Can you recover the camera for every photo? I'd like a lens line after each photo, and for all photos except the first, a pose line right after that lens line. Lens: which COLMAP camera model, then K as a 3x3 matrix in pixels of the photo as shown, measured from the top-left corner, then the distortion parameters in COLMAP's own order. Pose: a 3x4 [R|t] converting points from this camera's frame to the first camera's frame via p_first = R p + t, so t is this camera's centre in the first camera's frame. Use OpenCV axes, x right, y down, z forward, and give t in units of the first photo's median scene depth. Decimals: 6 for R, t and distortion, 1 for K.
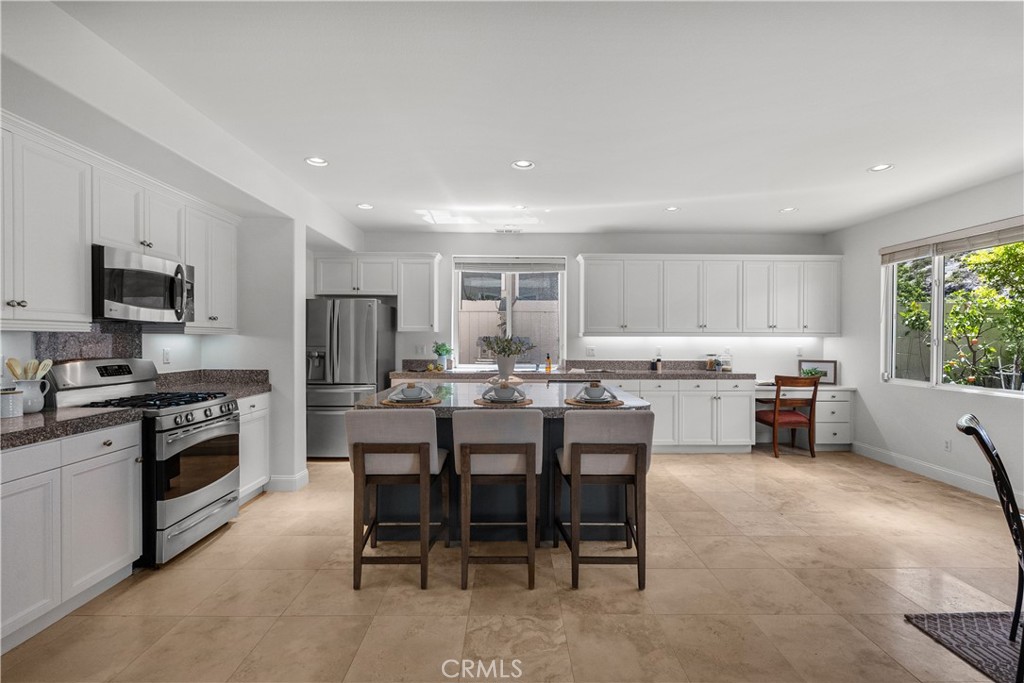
lens RADIAL K [[465.3, 0, 512.0], [0, 465.3, 342.8], [0, 0, 1]] dist [-0.007188, 0.004558]
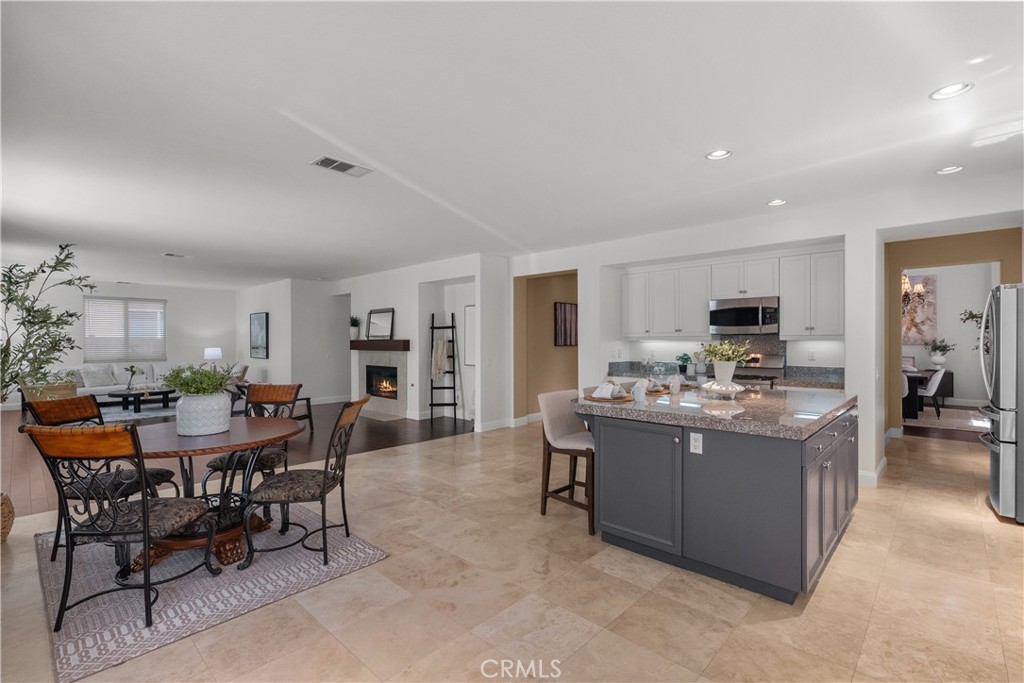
lens RADIAL K [[465.3, 0, 513.1], [0, 465.3, 340.0], [0, 0, 1]] dist [-0.007188, 0.004558]
pose [[-0.692024, -0.006759, -0.721843, 0.653861], [-0.007088, 0.999972, -0.002568, -0.007134], [0.721839, 0.003340, -0.692053, 0.905593]]
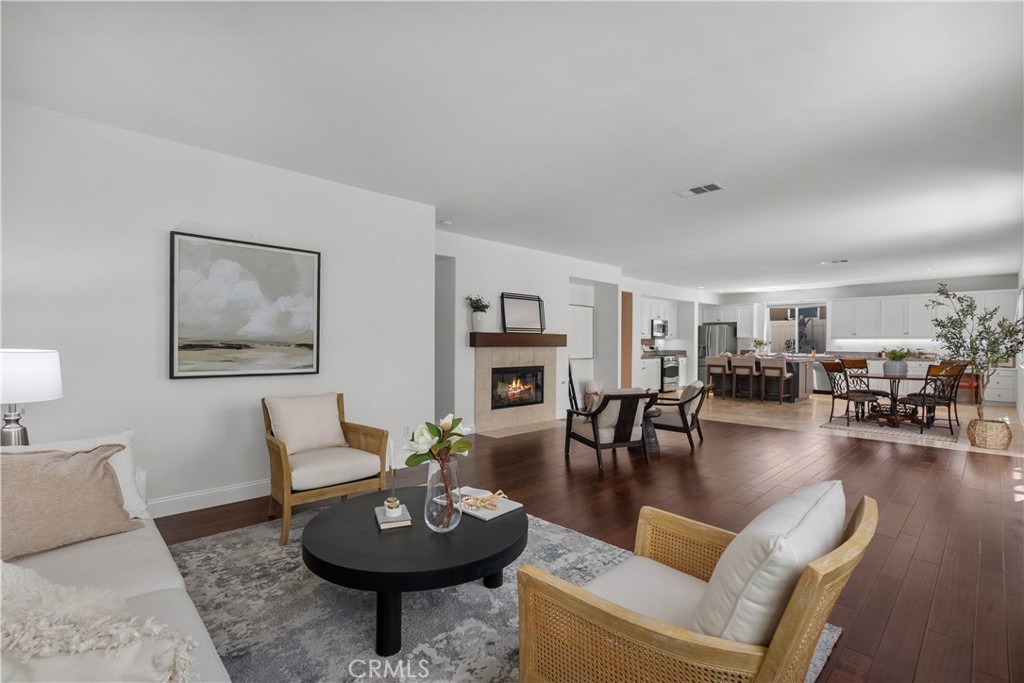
lens RADIAL K [[465.3, 0, 514.9], [0, 465.3, 344.8], [0, 0, 1]] dist [-0.007188, 0.004558]
pose [[0.689779, 0.002120, -0.724017, 0.720537], [-0.006179, 0.999977, -0.002959, 0.027555], [0.723994, 0.006515, 0.689776, -1.517353]]
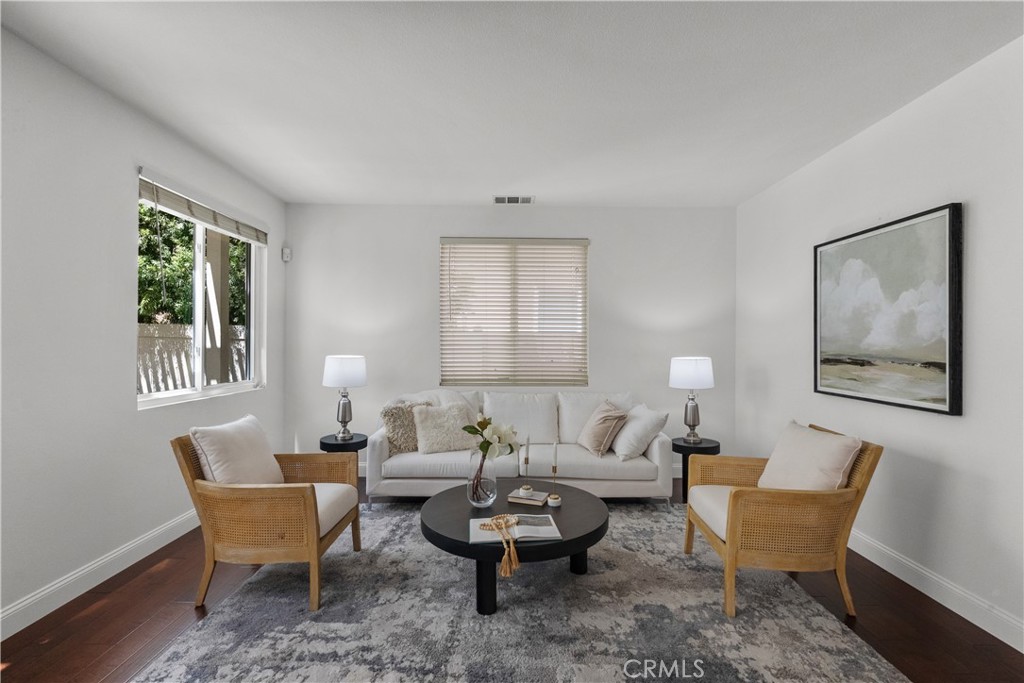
lens RADIAL K [[465.3, 0, 514.9], [0, 465.3, 340.6], [0, 0, 1]] dist [-0.007188, 0.004558]
pose [[-0.999914, -0.012621, 0.003512, 0.357655], [-0.012622, 0.999920, -0.000240, 0.010120], [-0.003509, -0.000284, -0.999994, -0.795788]]
